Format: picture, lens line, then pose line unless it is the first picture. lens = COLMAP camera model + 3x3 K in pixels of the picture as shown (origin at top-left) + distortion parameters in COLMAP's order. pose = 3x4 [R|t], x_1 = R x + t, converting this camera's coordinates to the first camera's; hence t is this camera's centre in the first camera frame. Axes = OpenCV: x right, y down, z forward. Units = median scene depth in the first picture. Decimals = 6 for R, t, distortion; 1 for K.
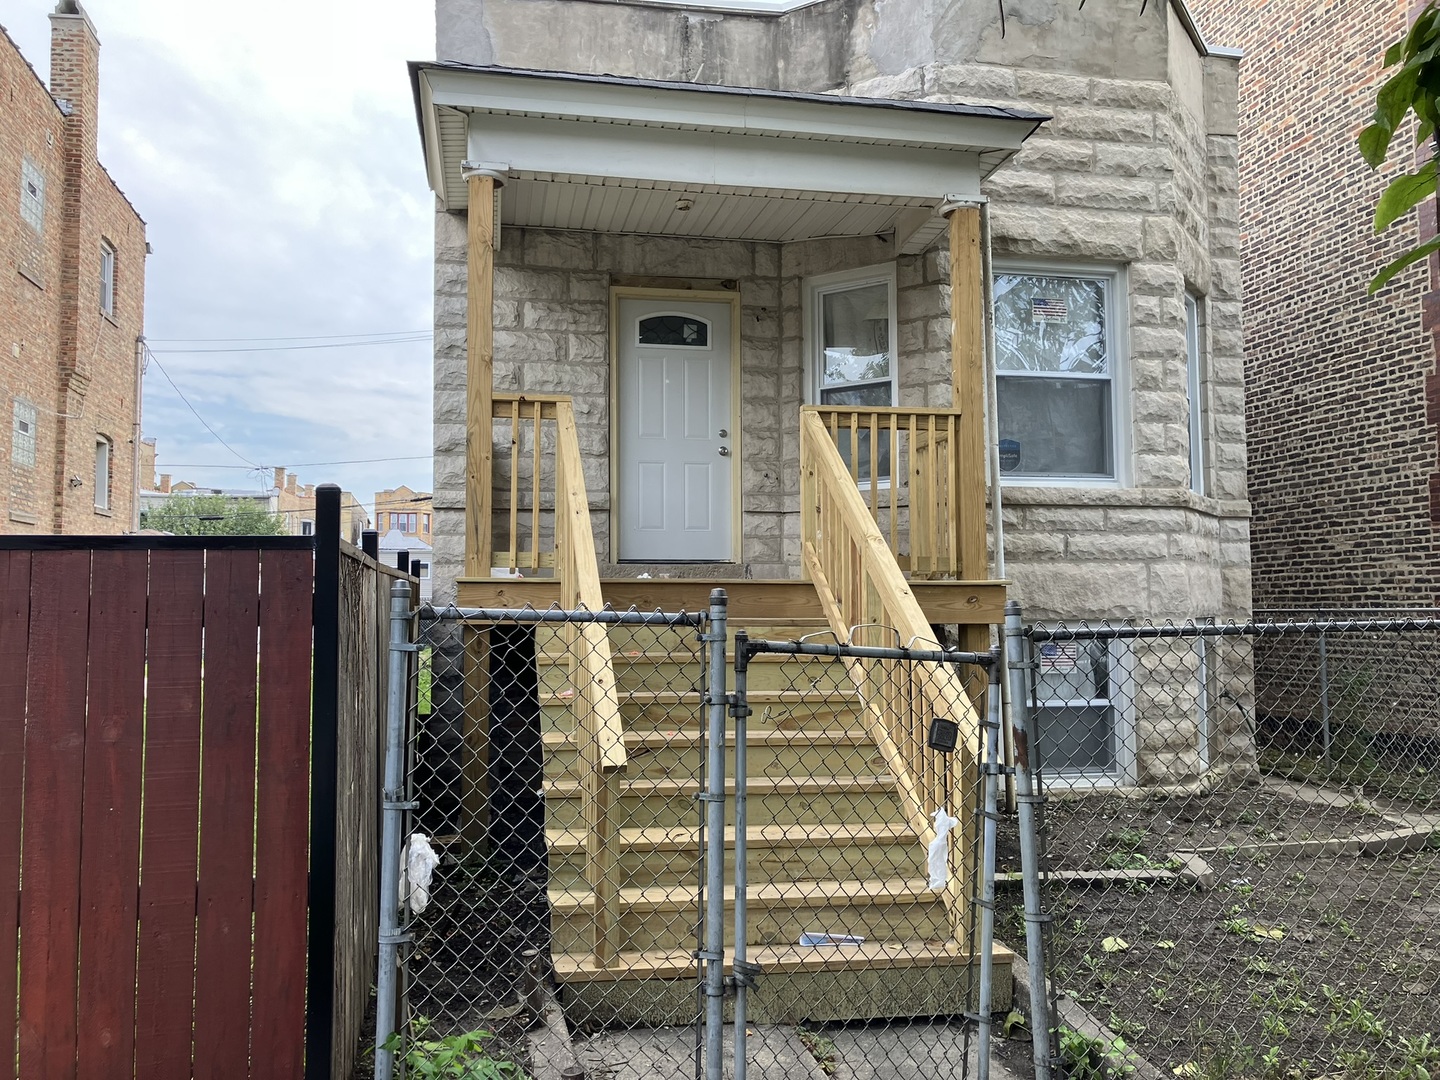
lens RADIAL K [[1186.5, 0, 718.5], [0, 1186.5, 531.3], [0, 0, 1]] dist [-0.003329, 0.043593]
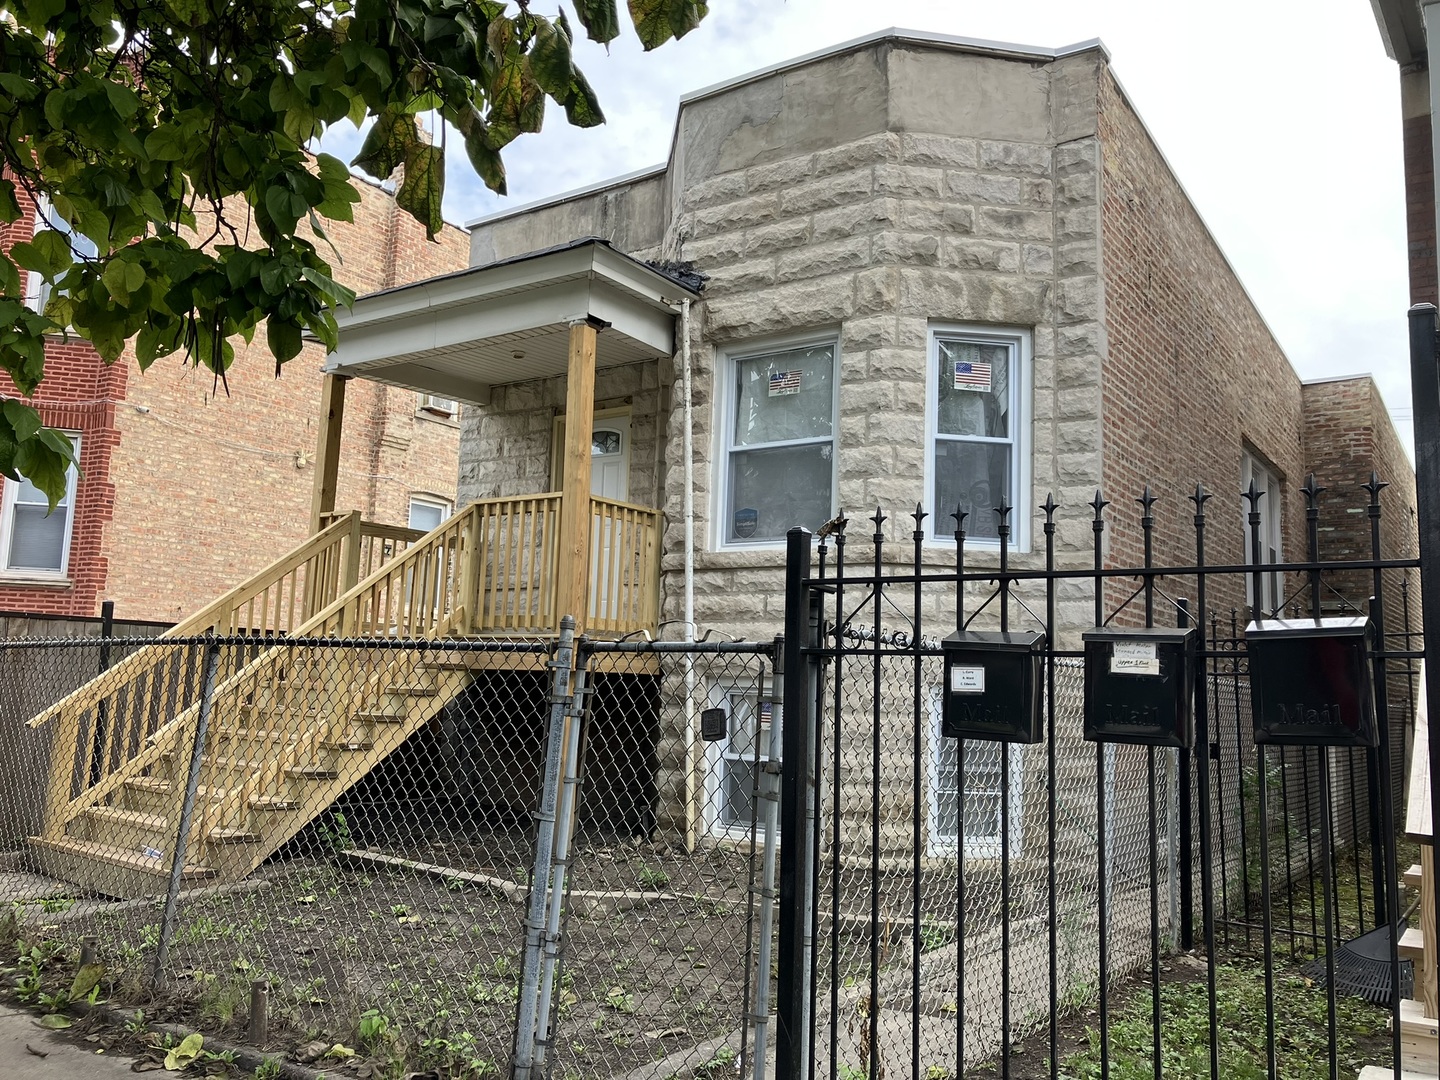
lens RADIAL K [[1172.4, 0, 720.0], [0, 1172.4, 540.0], [0, 0, 1]] dist [0.136863, -0.438264]
pose [[0.686026, -0.063993, -0.724757, 0.981300], [0.009842, 0.996850, -0.078702, 0.034077], [0.727510, 0.046858, 0.684495, 0.250802]]
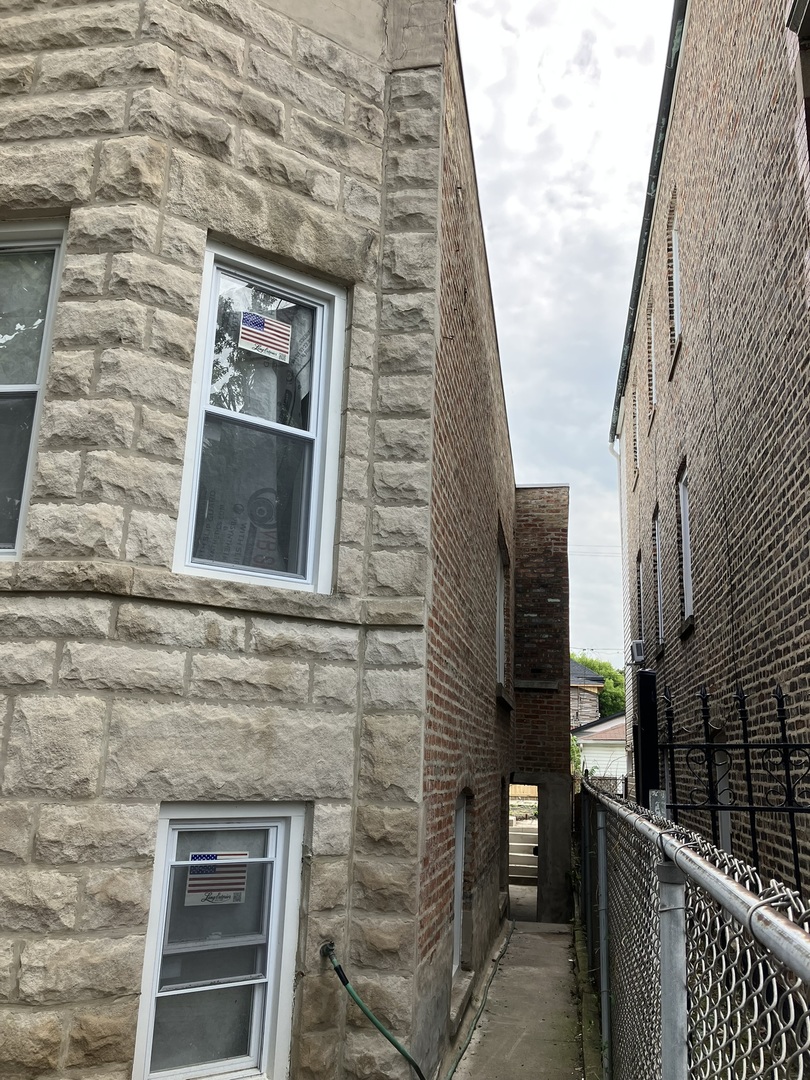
lens RADIAL K [[869.8, 0, 405.0], [0, 869.8, 540.0], [0, 0, 1]] dist [0.018634, -0.008802]
pose [[0.931845, -0.047865, -0.359686, 0.666562], [-0.016705, 0.984552, -0.174296, 0.023590], [0.362472, 0.168425, 0.916650, 0.666255]]
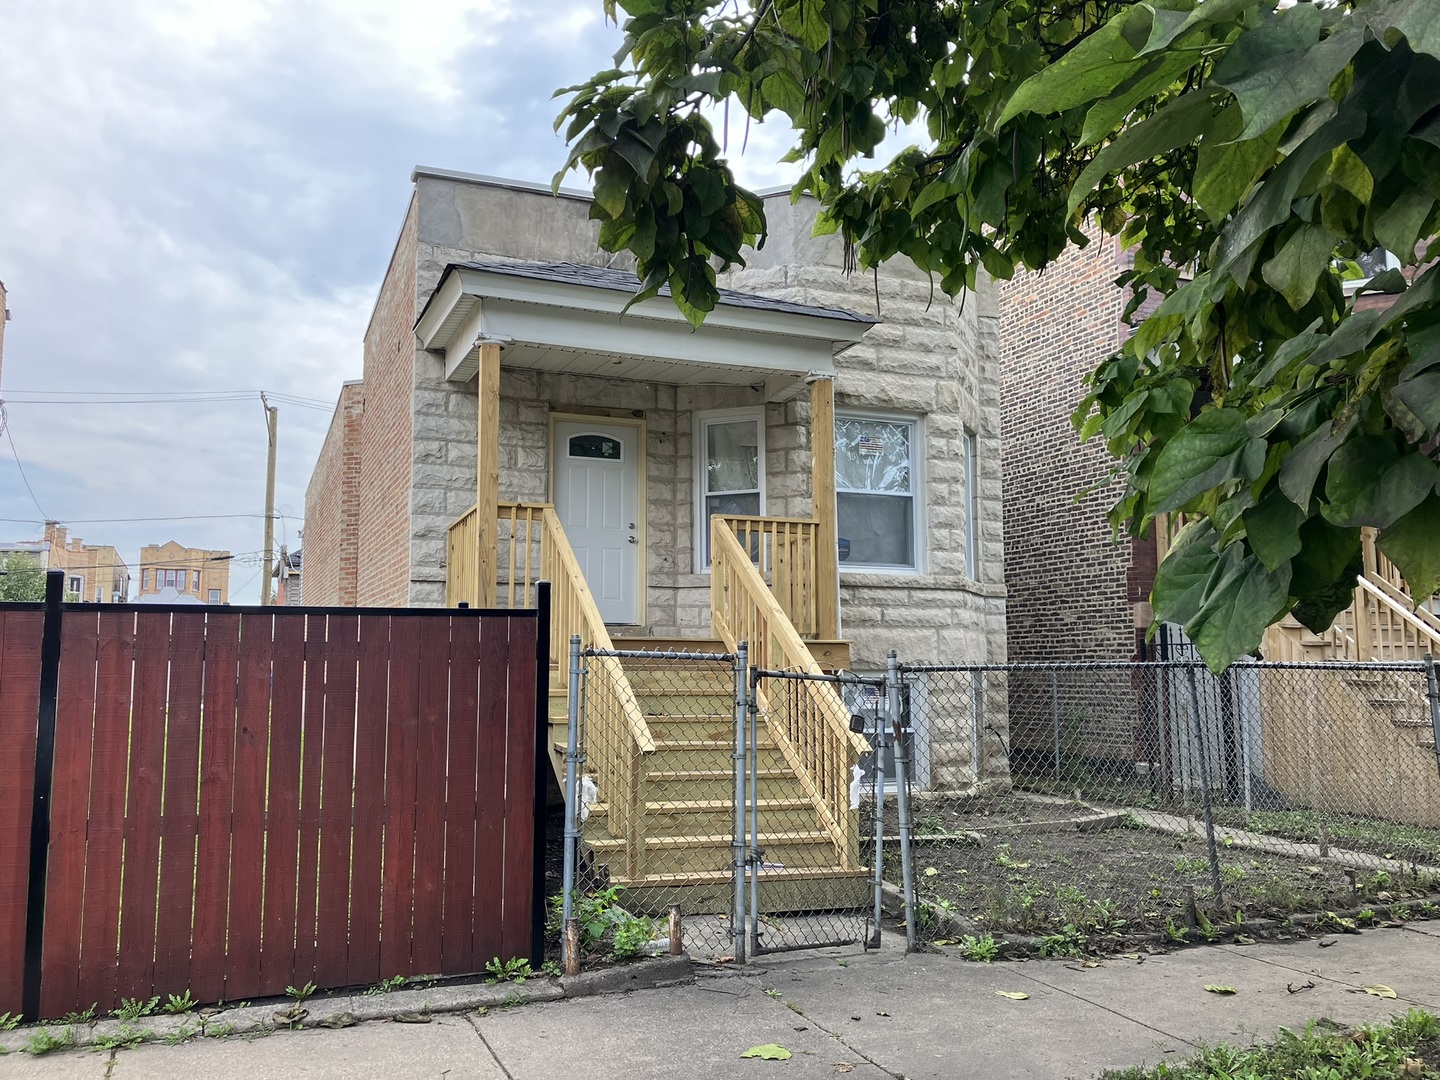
lens RADIAL K [[1172.4, 0, 720.0], [0, 1172.4, 540.0], [0, 0, 1]] dist [0.136863, -0.438264]
pose [[0.981382, 0.025881, 0.190316, -0.151351], [-0.017196, 0.998740, -0.047147, -0.008145], [-0.191297, 0.042996, 0.980590, -0.303291]]
